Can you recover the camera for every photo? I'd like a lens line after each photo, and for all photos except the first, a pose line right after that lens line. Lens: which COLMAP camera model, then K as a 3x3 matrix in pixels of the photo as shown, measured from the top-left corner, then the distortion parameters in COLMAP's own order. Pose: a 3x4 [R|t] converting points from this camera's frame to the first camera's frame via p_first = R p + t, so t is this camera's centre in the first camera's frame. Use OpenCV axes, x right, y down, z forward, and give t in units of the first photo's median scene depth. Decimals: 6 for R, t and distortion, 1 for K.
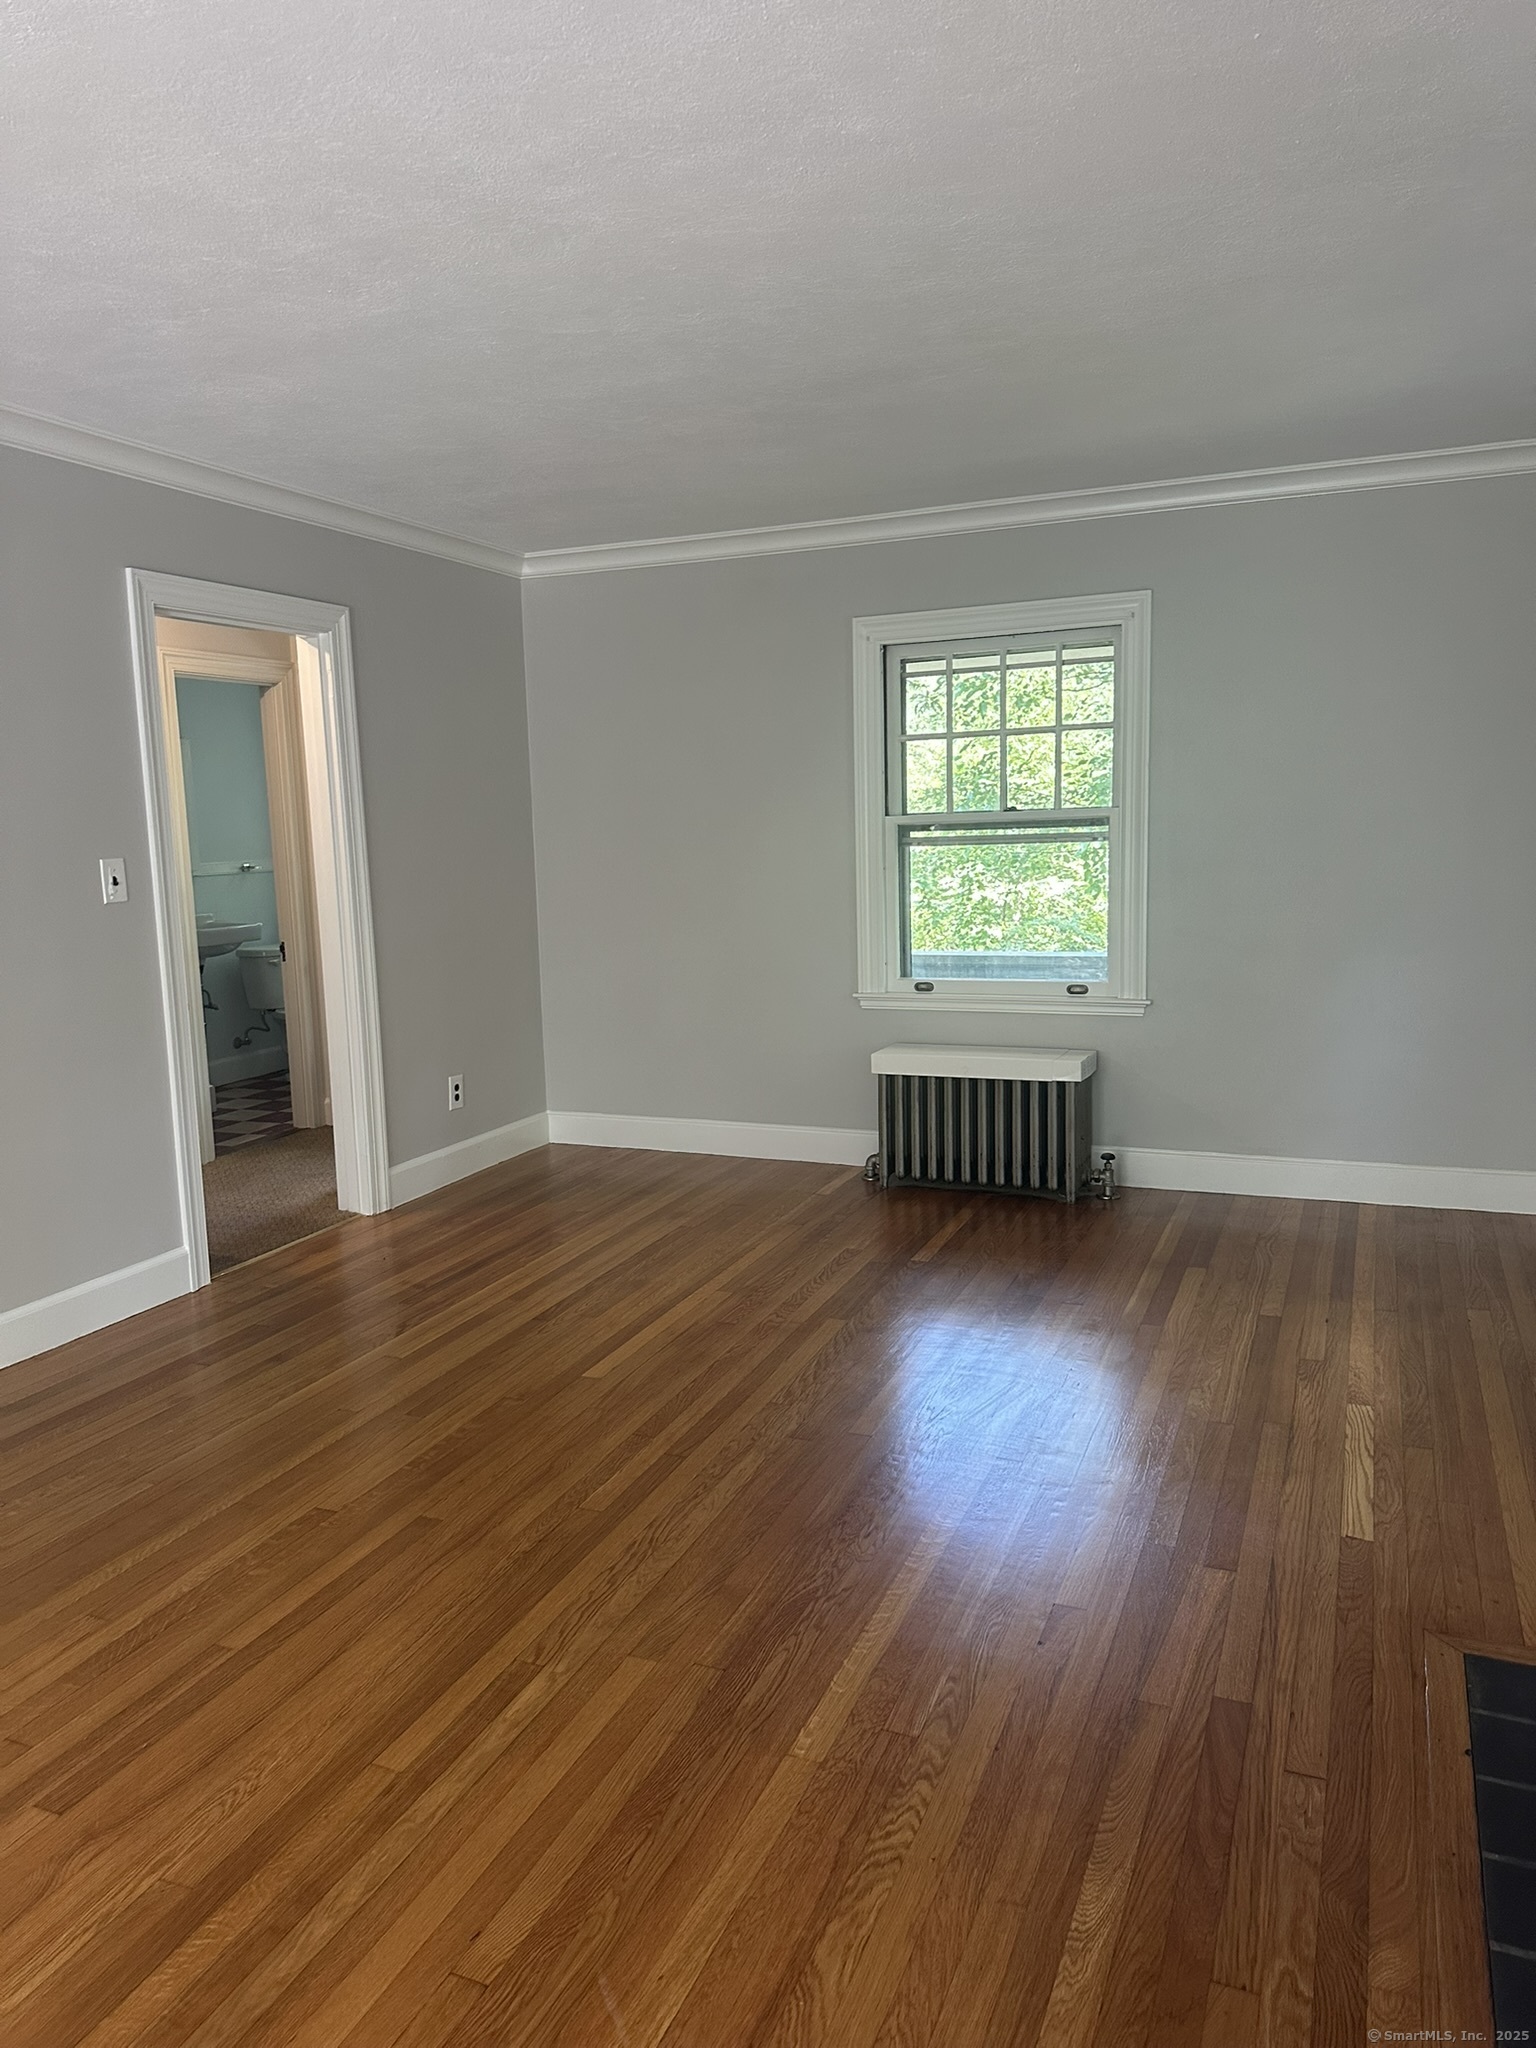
lens RADIAL K [[1456.0, 0, 761.3], [0, 1456.0, 1013.3], [0, 0, 1]] dist [0.059604, -0.055684]
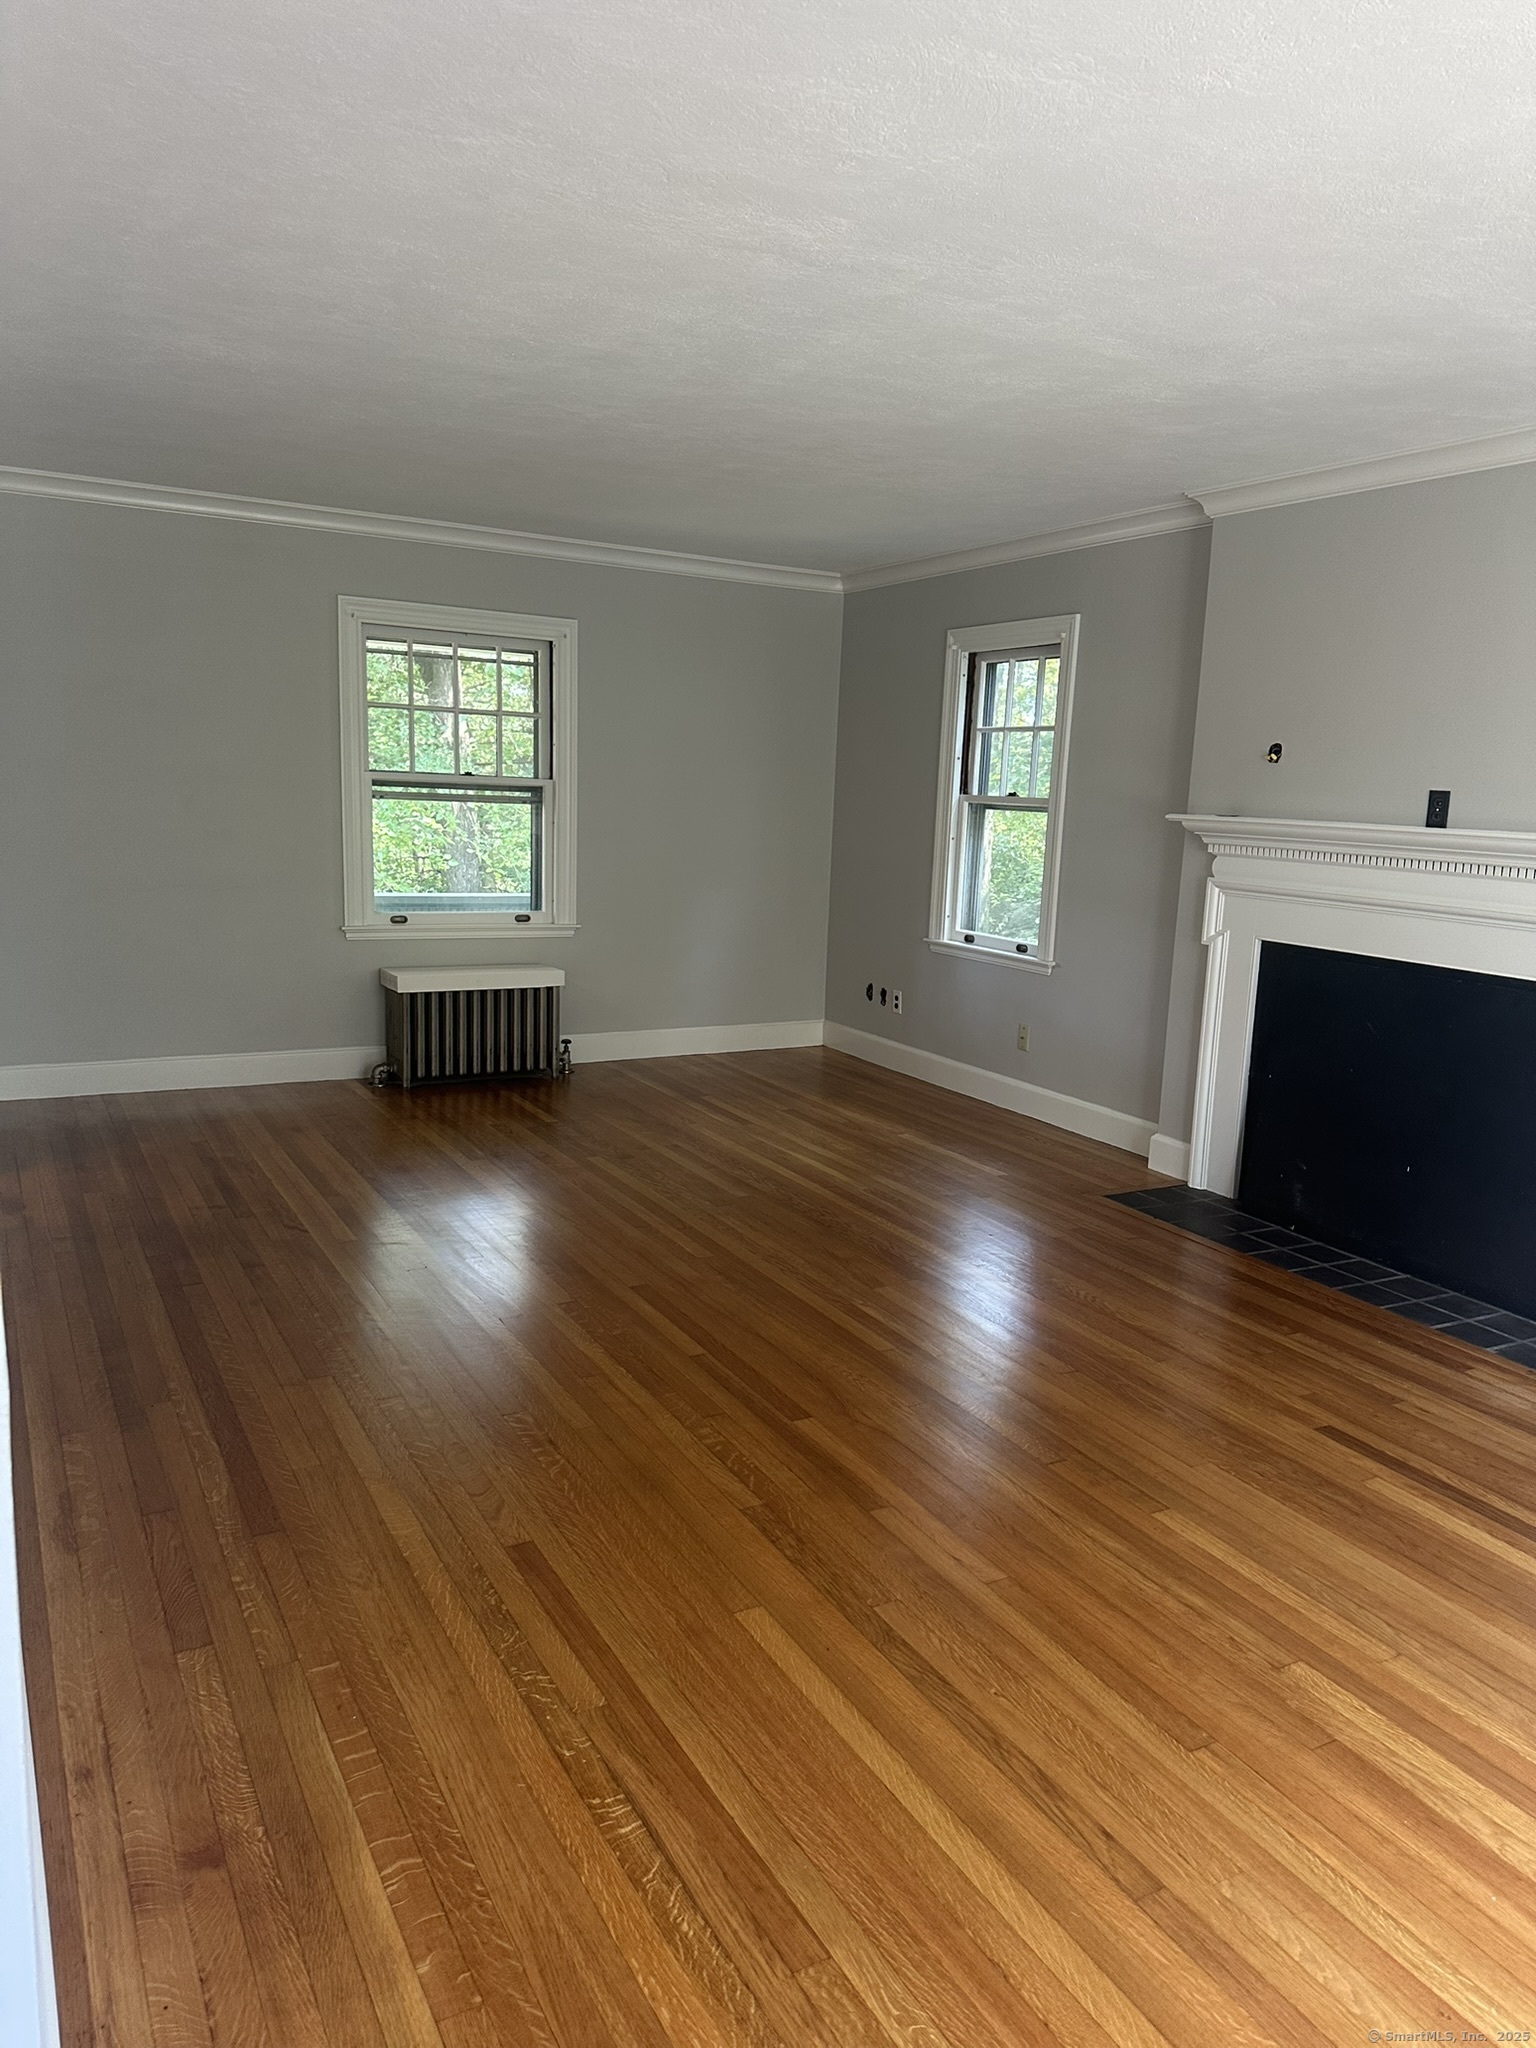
lens RADIAL K [[1456.0, 0, 781.5], [0, 1456.0, 1034.0], [0, 0, 1]] dist [0.059604, -0.055684]
pose [[0.597949, -0.084999, 0.797014, -0.710454], [0.054535, 0.996371, 0.065346, 0.014612], [-0.799677, 0.004391, 0.600415, 0.039317]]
